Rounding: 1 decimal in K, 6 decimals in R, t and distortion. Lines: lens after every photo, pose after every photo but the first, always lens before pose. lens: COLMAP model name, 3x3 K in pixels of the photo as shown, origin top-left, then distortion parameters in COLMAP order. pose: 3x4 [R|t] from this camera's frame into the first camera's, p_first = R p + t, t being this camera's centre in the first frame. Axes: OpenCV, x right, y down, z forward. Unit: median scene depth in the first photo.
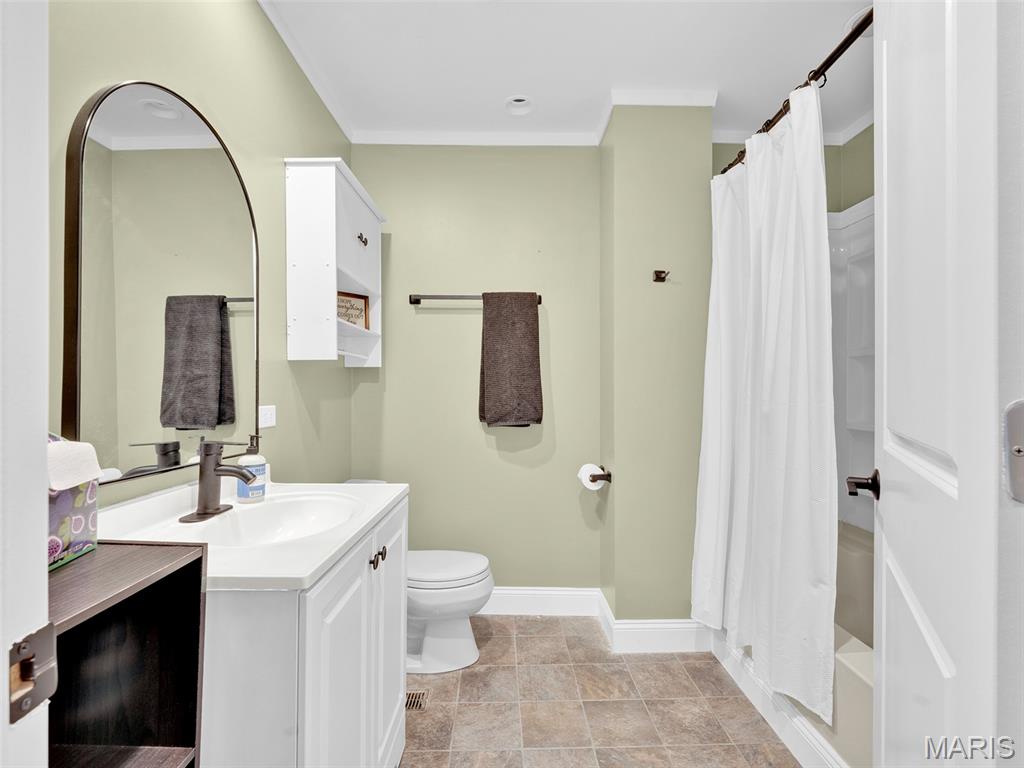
lens RADIAL K [[472.6, 0, 508.1], [0, 472.6, 384.1], [0, 0, 1]] dist [0.002085, -0.000348]
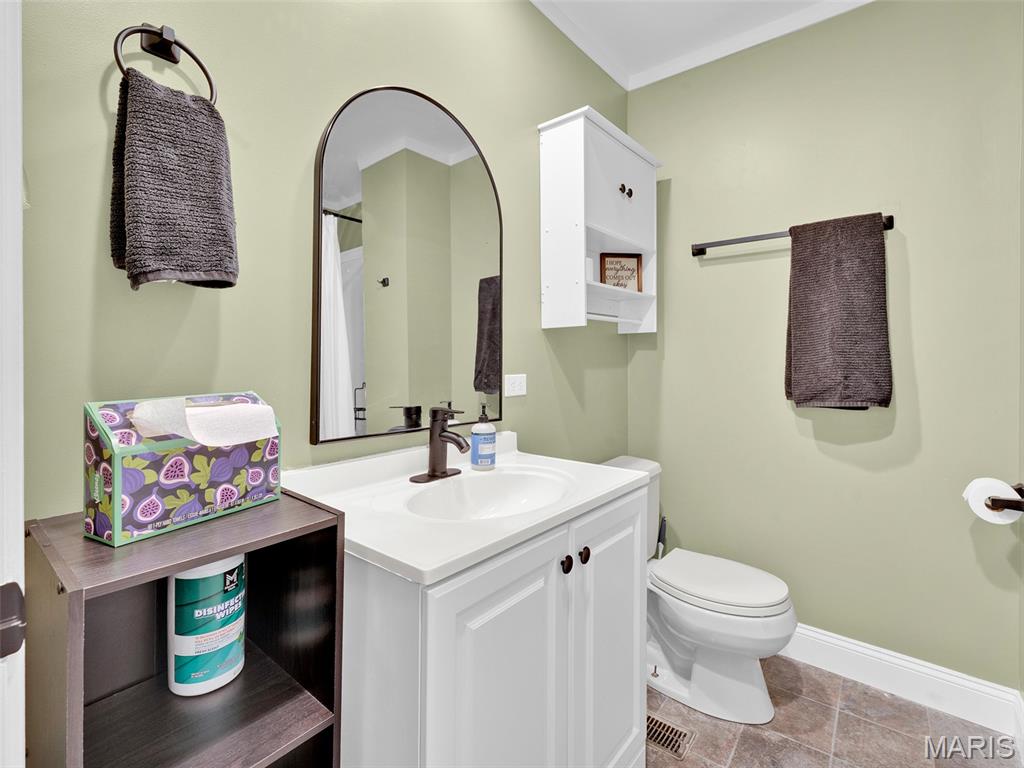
lens RADIAL K [[476.6, 0, 513.4], [0, 476.6, 356.1], [0, 0, 1]] dist [0.003377, -0.000670]
pose [[0.773905, -0.010612, -0.633213, 0.100925], [0.014600, 0.999893, 0.001088, 0.004232], [0.633134, -0.010087, 0.773977, 0.165041]]
